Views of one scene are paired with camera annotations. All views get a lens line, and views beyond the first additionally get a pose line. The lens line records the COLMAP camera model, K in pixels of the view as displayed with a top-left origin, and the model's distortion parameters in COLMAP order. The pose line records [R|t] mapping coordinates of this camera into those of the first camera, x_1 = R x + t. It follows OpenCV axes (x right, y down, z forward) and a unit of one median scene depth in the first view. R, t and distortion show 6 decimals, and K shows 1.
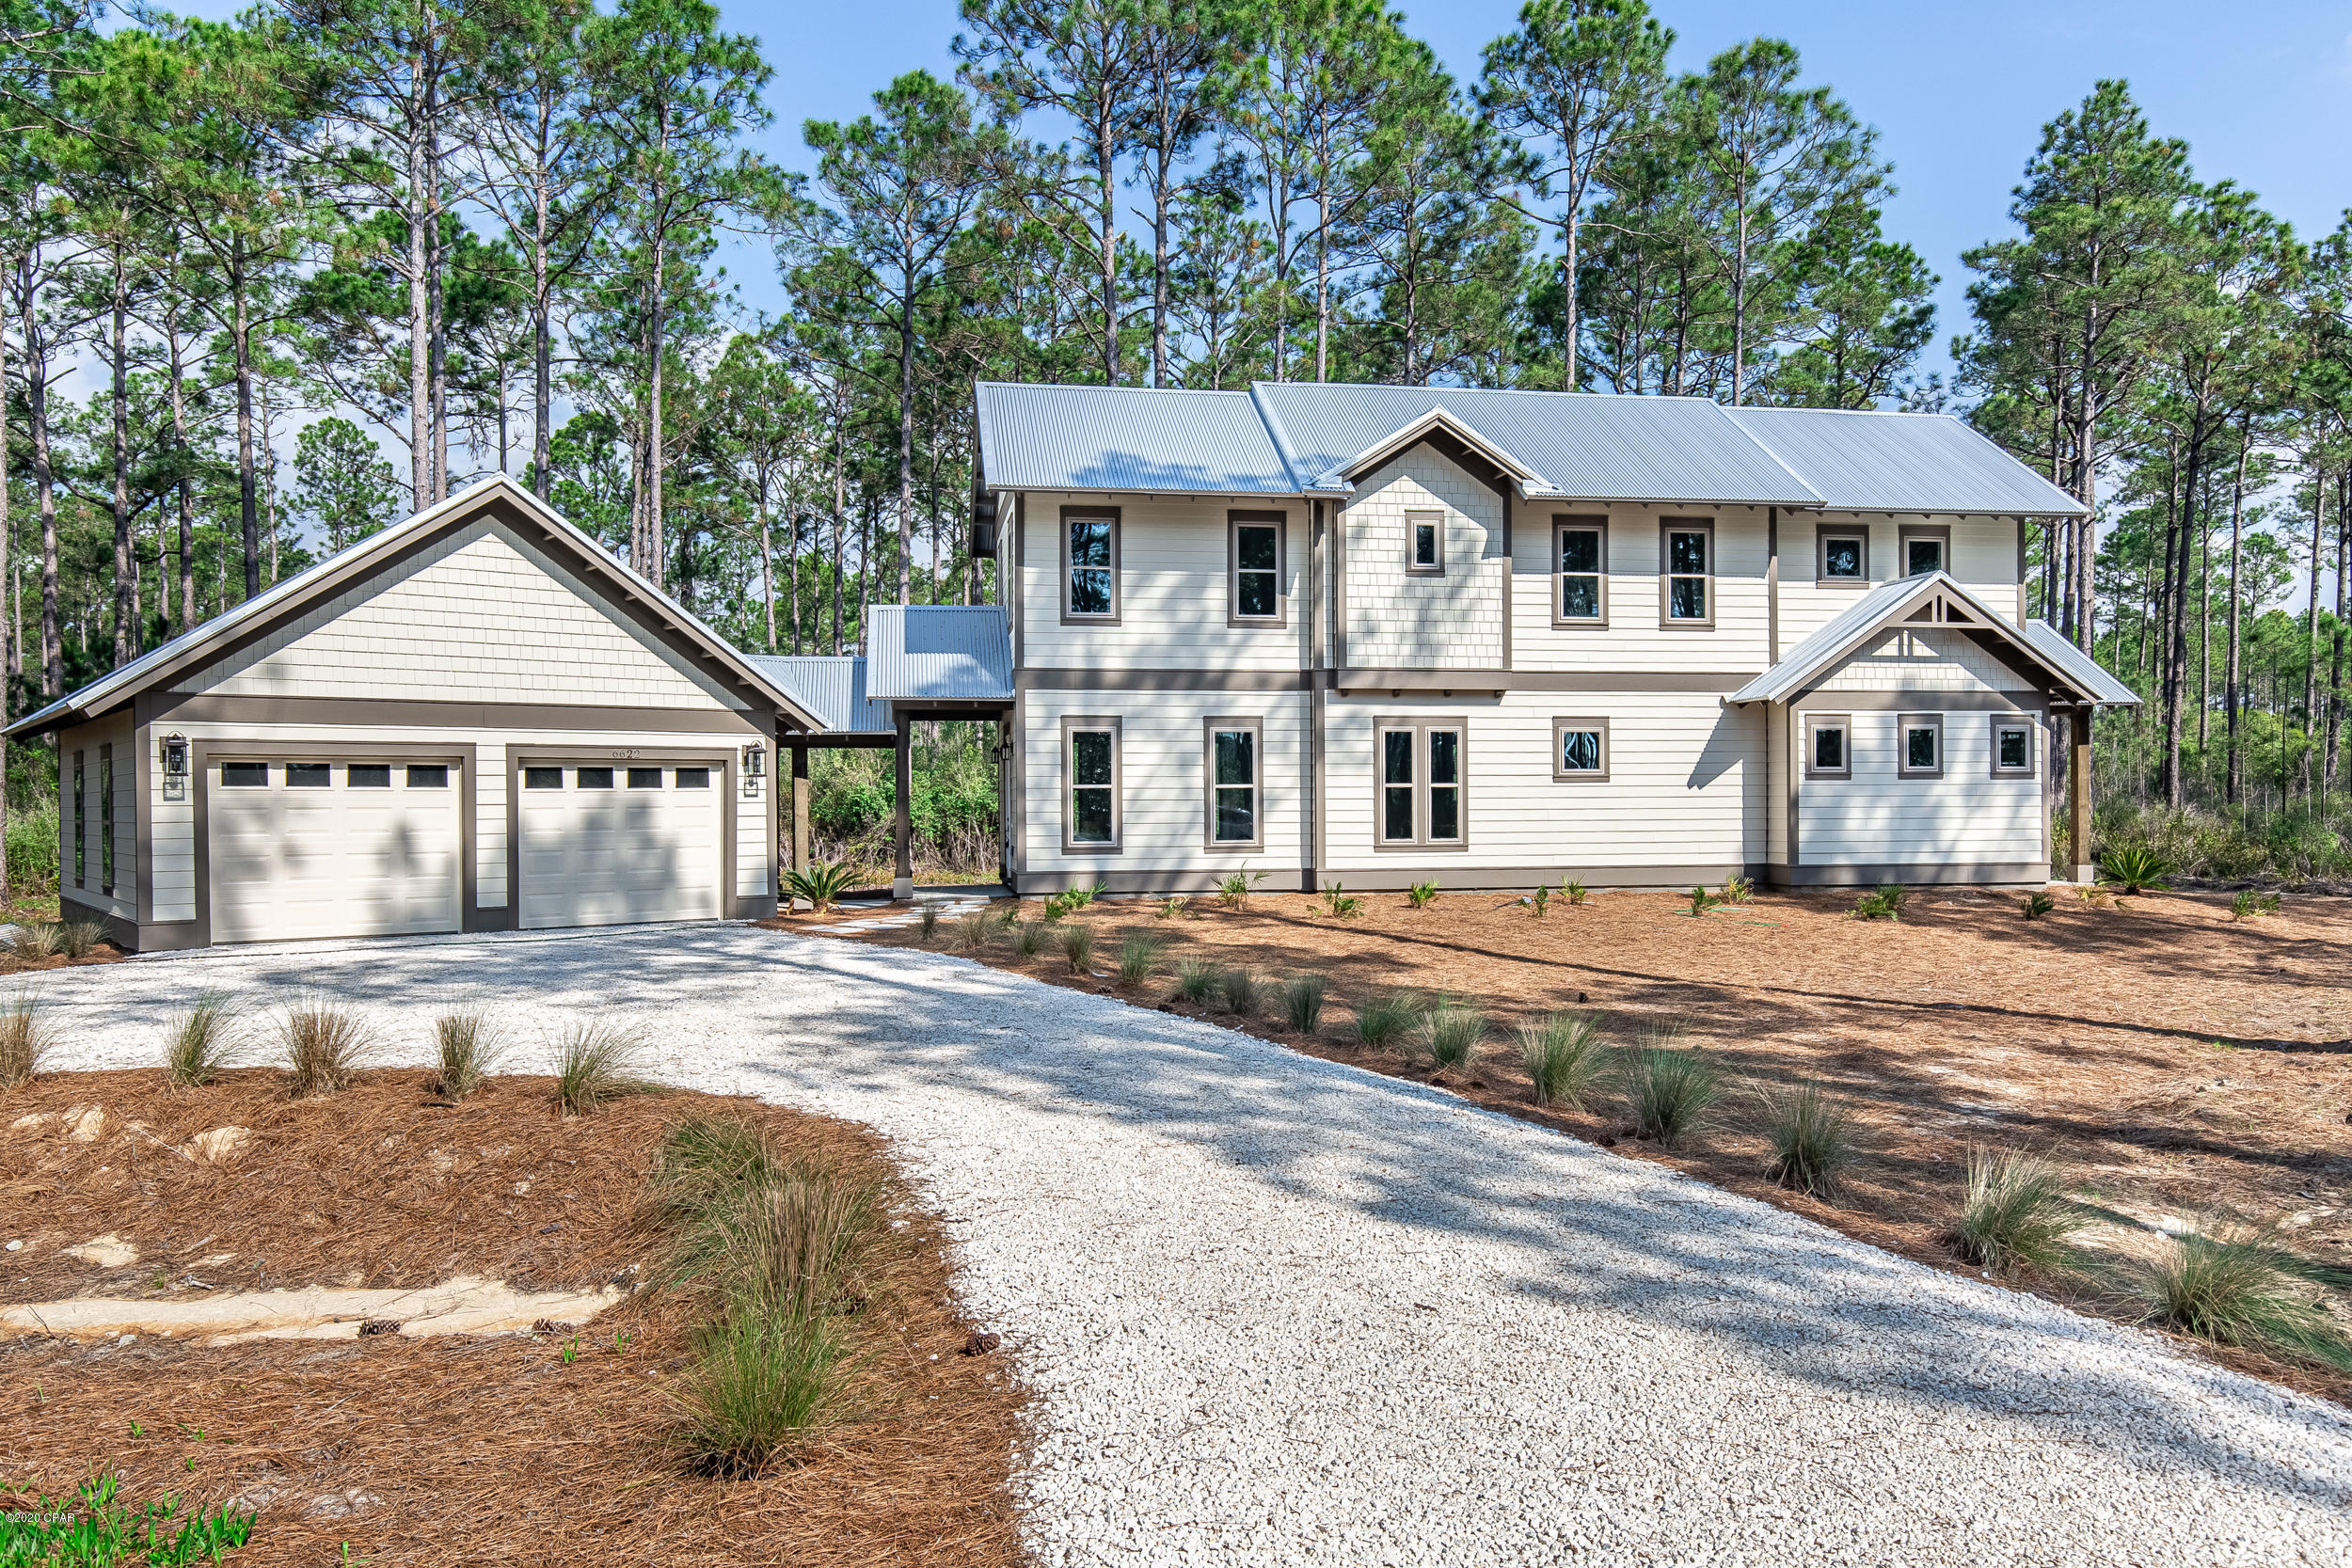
lens RADIAL K [[1707.4, 0, 1168.6], [0, 1707.4, 795.9], [0, 0, 1]] dist [0.008511, 0.001152]
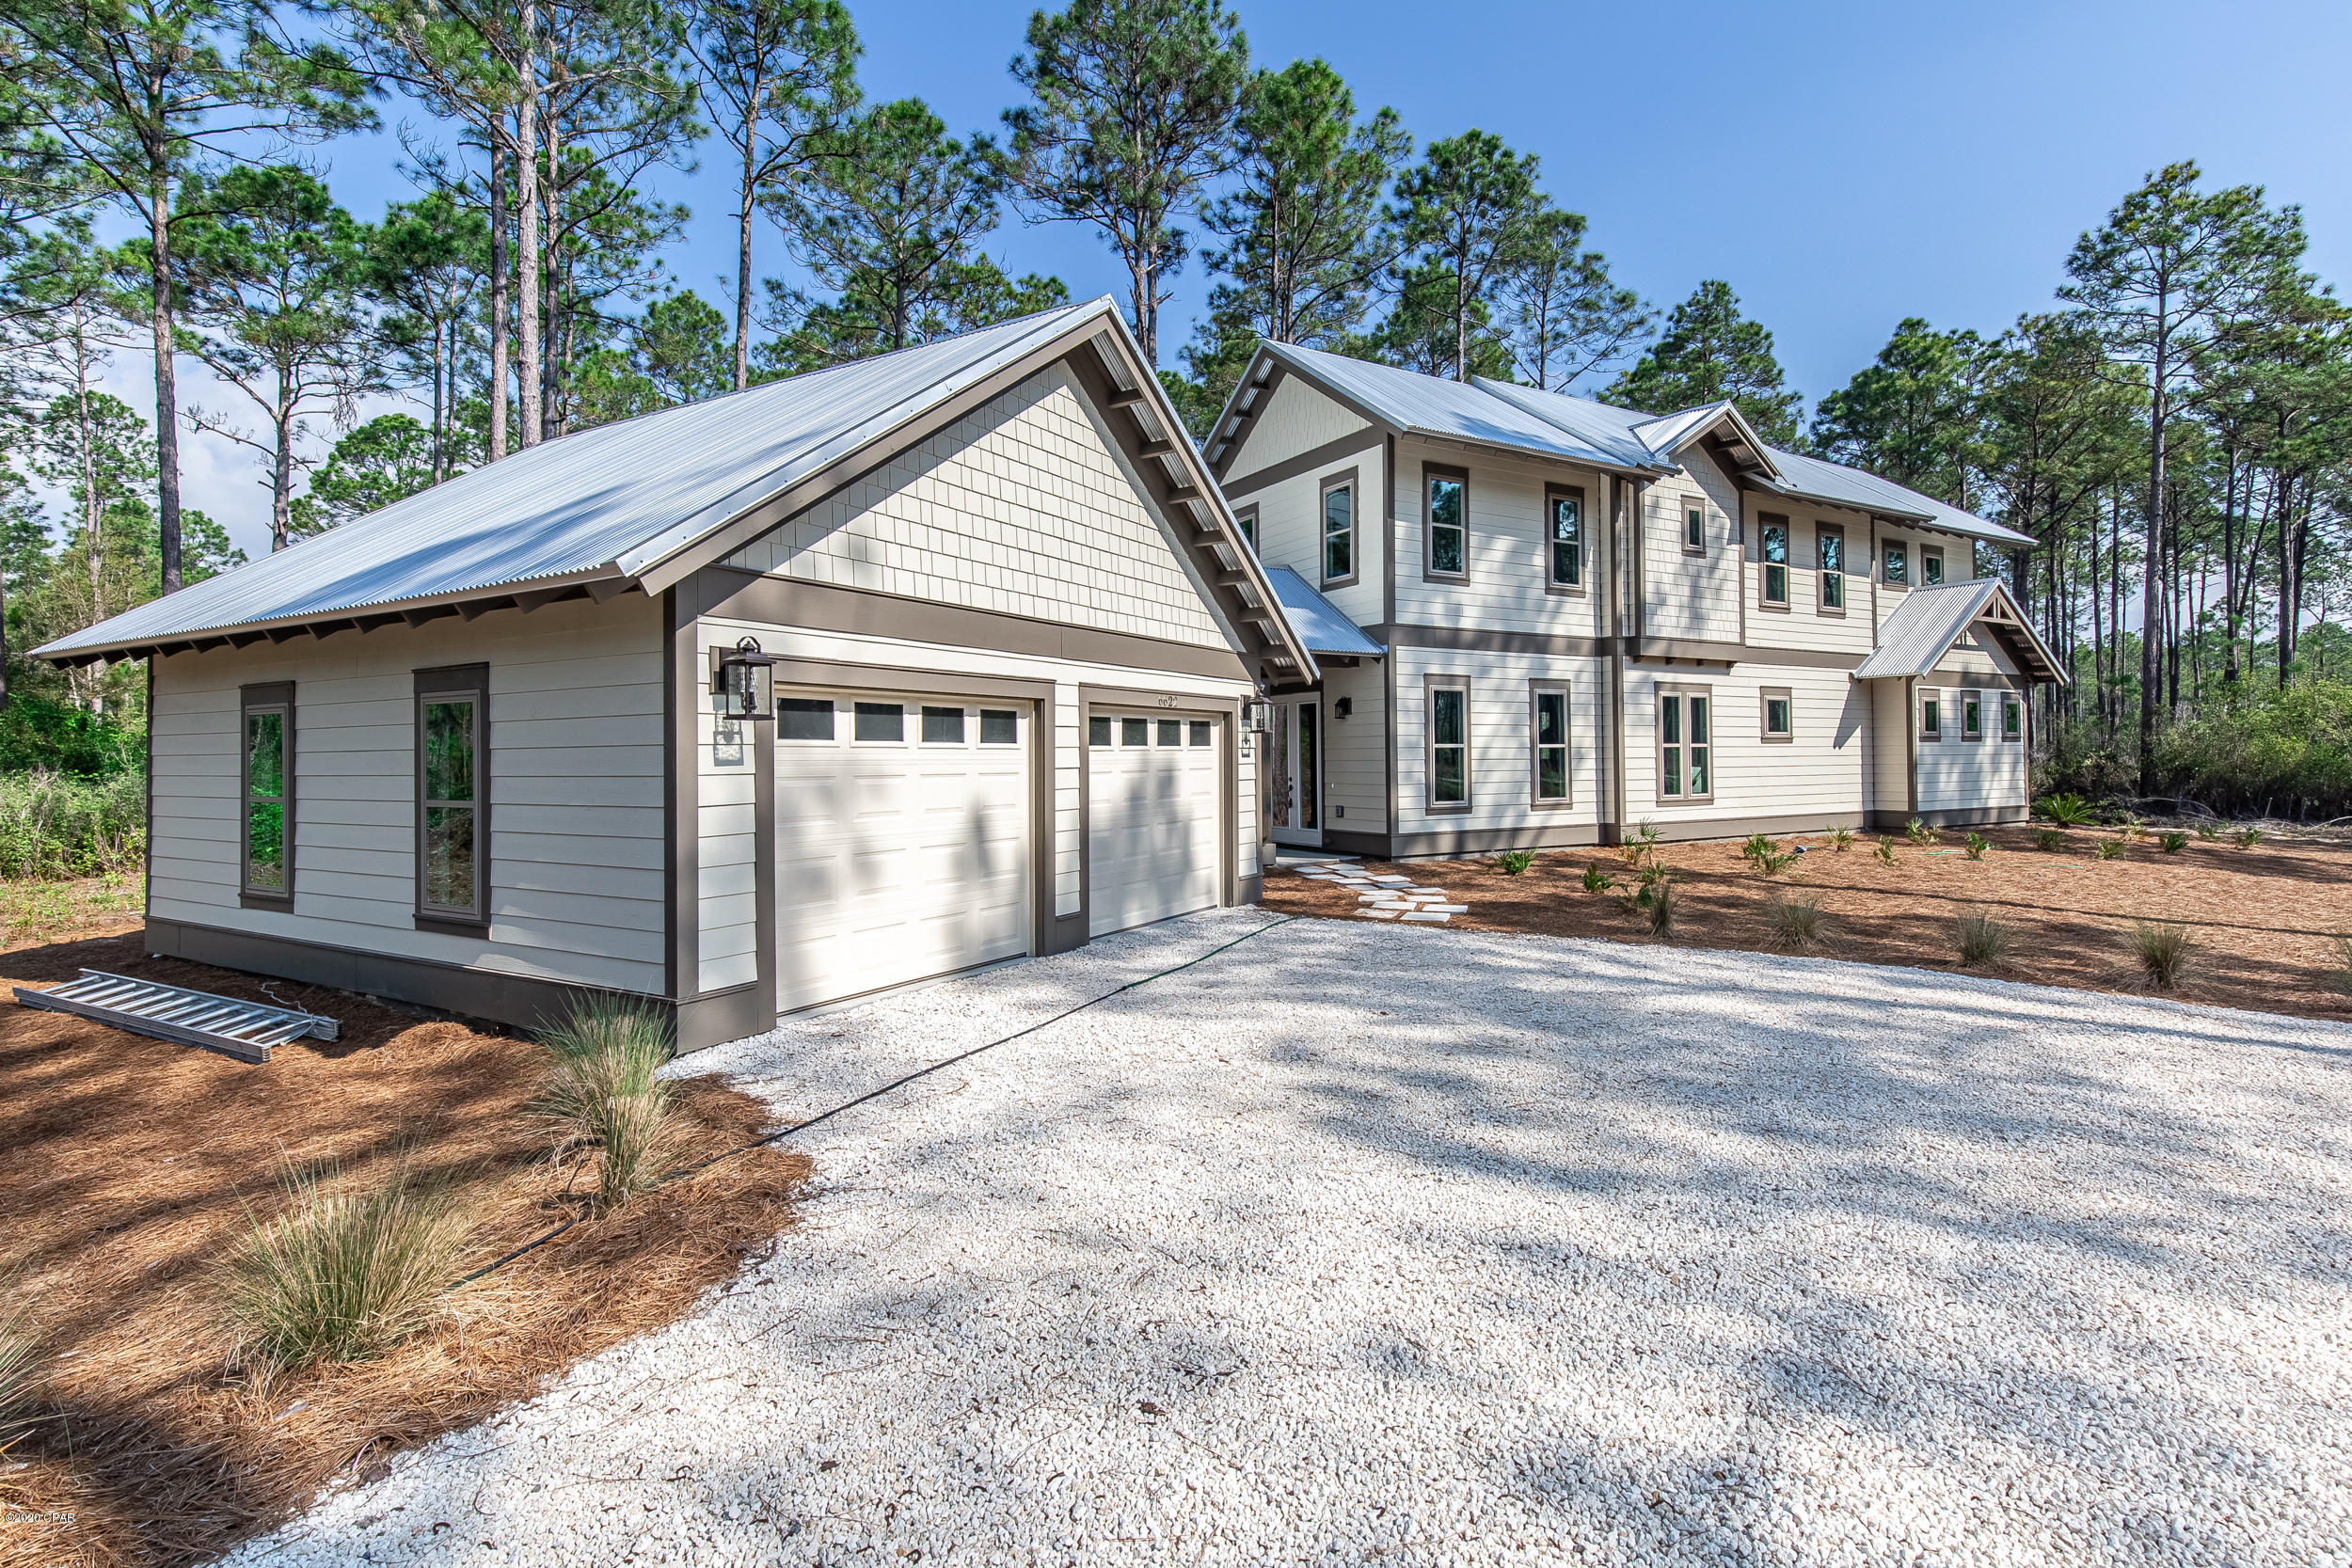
lens RADIAL K [[1126.7, 0, 1219.8], [0, 1126.7, 742.7], [0, 0, 1]] dist [0.015010, 0.000069]
pose [[0.932751, 0.003375, 0.360505, -0.397913], [0.000424, 0.999945, -0.010457, -0.000430], [-0.360521, 0.009907, 0.932699, 0.428784]]
